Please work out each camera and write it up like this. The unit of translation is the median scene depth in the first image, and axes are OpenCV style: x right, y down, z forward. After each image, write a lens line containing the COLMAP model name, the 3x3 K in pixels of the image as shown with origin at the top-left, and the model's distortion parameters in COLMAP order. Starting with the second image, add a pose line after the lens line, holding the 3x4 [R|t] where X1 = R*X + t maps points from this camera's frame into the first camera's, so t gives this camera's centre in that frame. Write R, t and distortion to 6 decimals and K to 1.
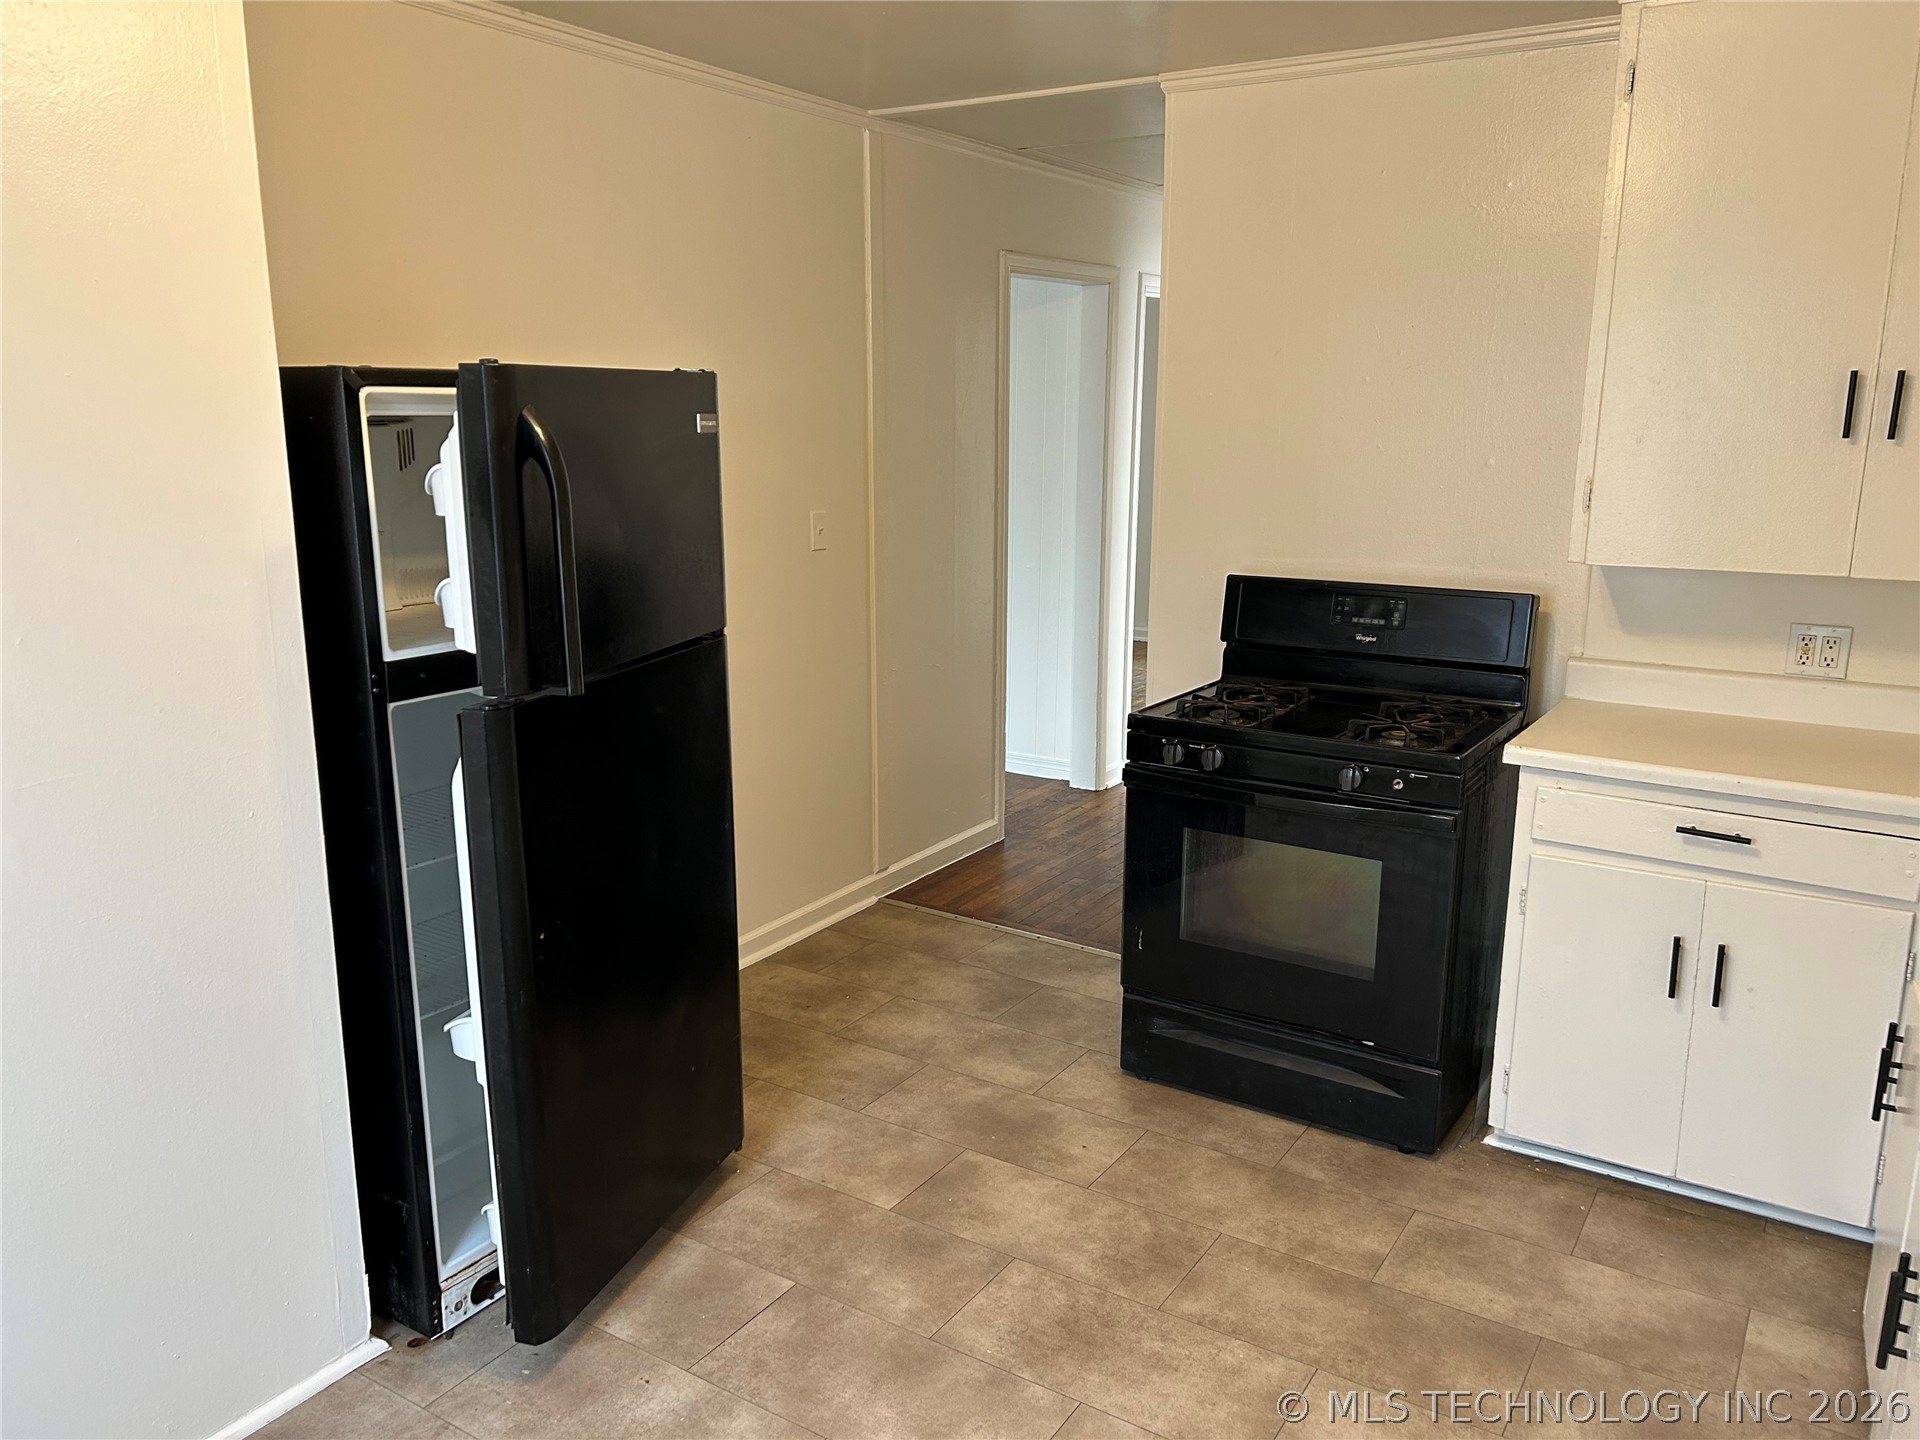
lens RADIAL K [[1438.1, 0, 934.4], [0, 1438.1, 717.1], [0, 0, 1]] dist [0.053445, -0.059522]
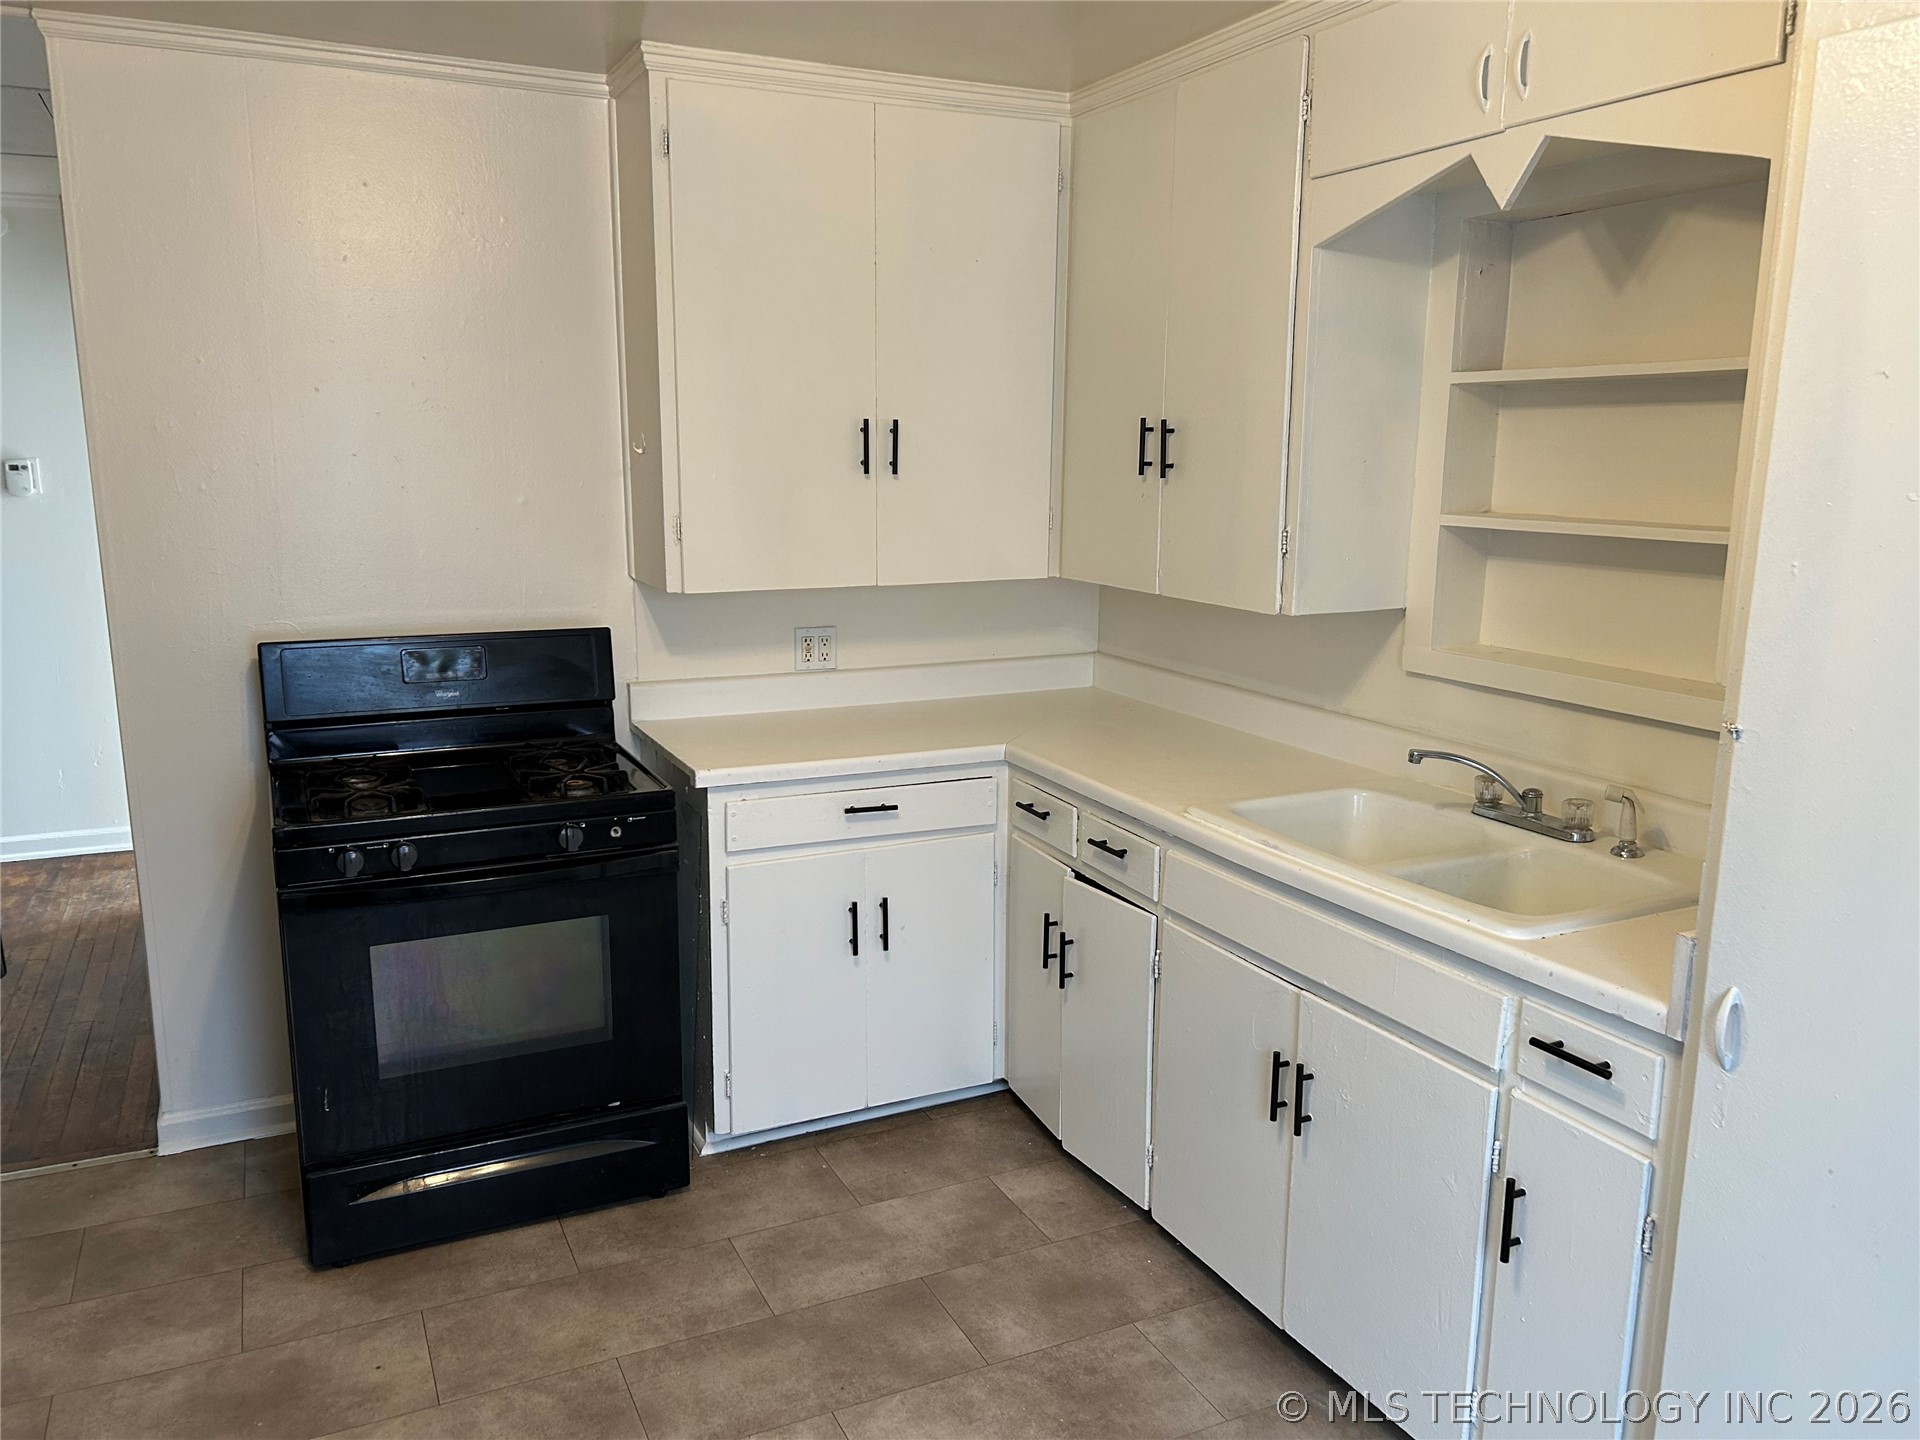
lens RADIAL K [[1438.1, 0, 934.4], [0, 1438.1, 717.1], [0, 0, 1]] dist [0.053445, -0.059522]
pose [[0.539268, -0.159931, 0.826808, -0.357220], [0.181764, 0.980764, 0.071159, -0.060115], [-0.822284, 0.111910, 0.557965, 0.272441]]
